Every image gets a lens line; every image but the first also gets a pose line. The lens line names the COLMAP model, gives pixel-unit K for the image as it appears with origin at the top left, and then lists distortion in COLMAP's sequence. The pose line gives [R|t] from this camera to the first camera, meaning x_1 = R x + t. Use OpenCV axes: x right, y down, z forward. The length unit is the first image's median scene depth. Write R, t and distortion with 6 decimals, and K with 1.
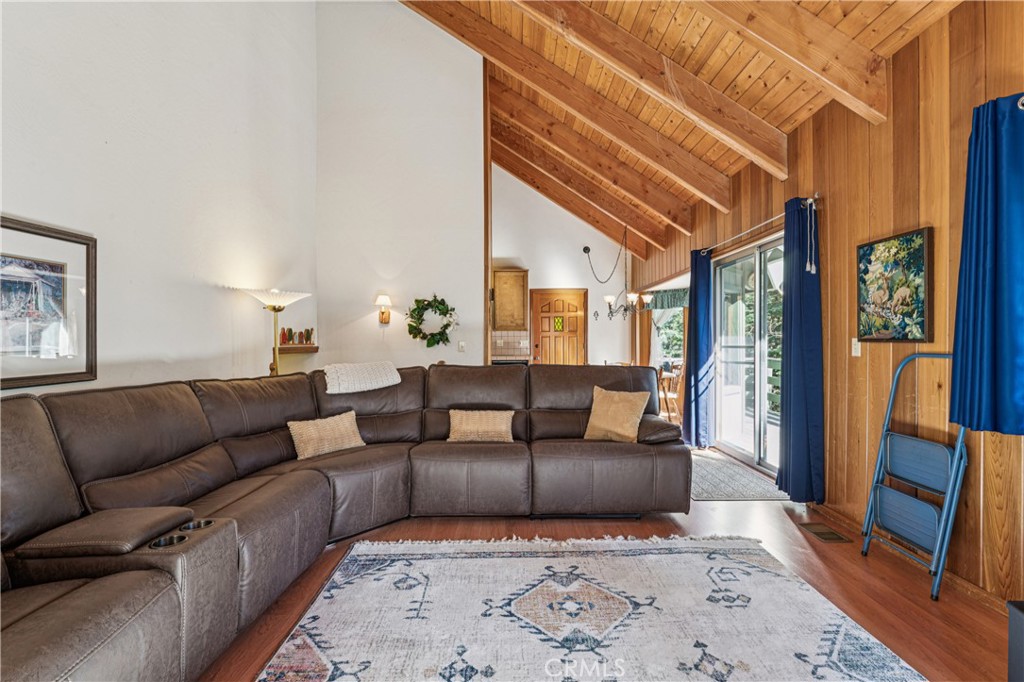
lens RADIAL K [[462.6, 0, 521.1], [0, 462.6, 348.8], [0, 0, 1]] dist [-0.003615, 0.001625]
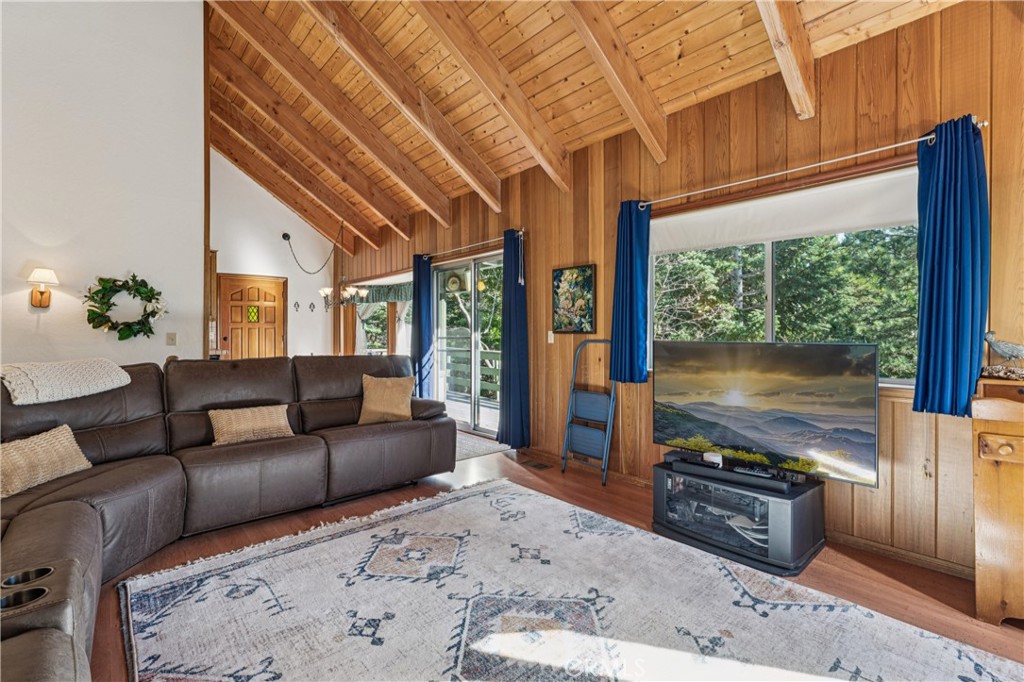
lens RADIAL K [[462.6, 0, 515.4], [0, 462.6, 340.8], [0, 0, 1]] dist [-0.003615, 0.001625]
pose [[0.755215, -0.008591, 0.655420, -0.335323], [0.009469, 0.999953, 0.002196, 0.004071], [-0.655408, 0.004547, 0.755261, -0.051274]]
